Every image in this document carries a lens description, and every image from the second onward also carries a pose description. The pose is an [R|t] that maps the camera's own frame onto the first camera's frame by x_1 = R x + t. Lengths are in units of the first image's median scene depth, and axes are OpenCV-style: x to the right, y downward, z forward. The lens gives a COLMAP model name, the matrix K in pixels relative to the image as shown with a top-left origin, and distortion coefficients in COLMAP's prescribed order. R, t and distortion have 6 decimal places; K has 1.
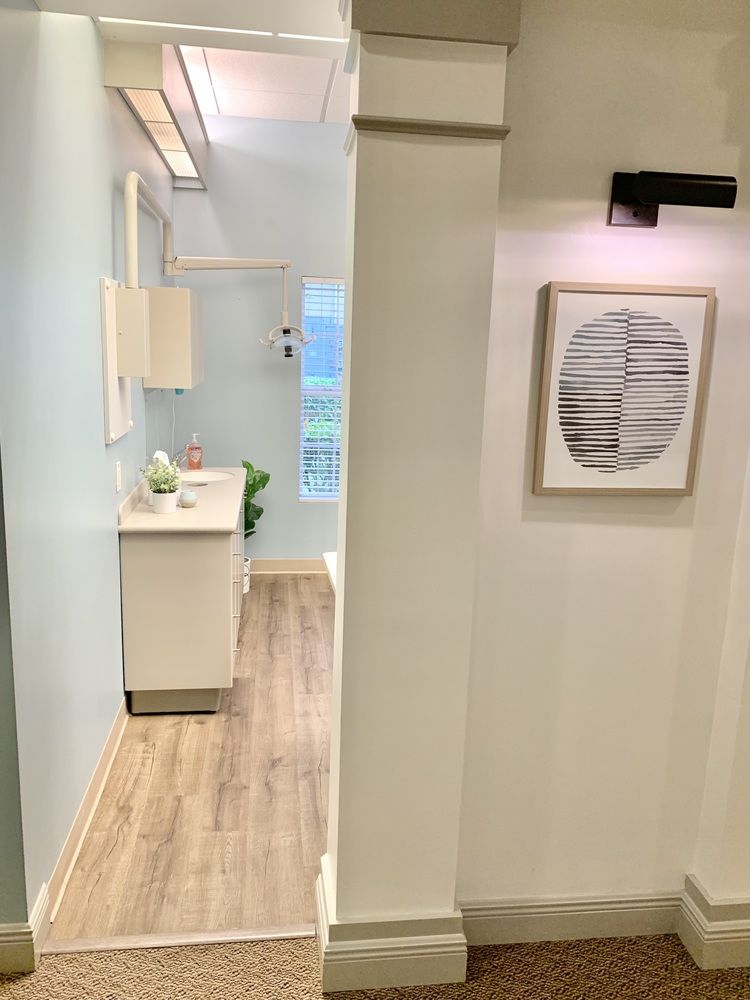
lens RADIAL K [[769.8, 0, 370.7], [0, 769.8, 496.3], [0, 0, 1]] dist [0.028737, -0.012783]
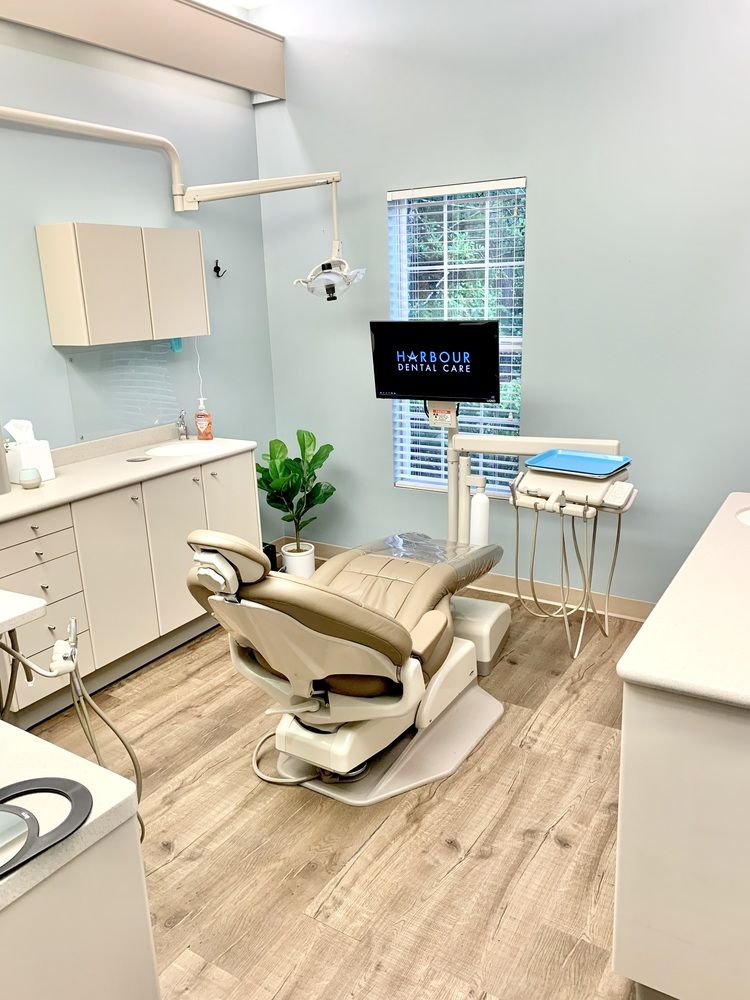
lens RADIAL K [[769.8, 0, 374.6], [0, 769.8, 497.6], [0, 0, 1]] dist [0.028737, -0.012783]
pose [[0.771751, 0.101224, -0.627817, 0.621686], [-0.065728, 0.994660, 0.079574, -0.069984], [0.632519, -0.020146, 0.774283, 0.613928]]
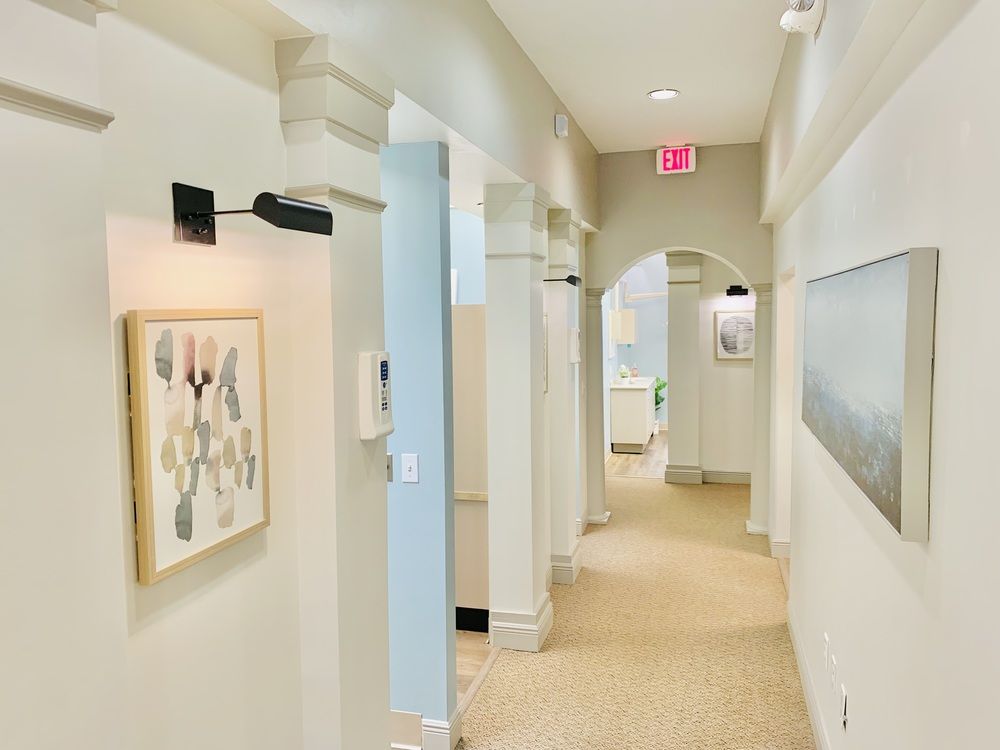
lens RADIAL K [[769.8, 0, 502.2], [0, 769.8, 372.3], [0, 0, 1]] dist [0.028737, -0.012783]
pose [[0.923605, -0.020721, -0.382785, 0.444398], [-0.031861, 0.990934, -0.130515, 0.386068], [0.382019, 0.132740, 0.914572, -1.942484]]
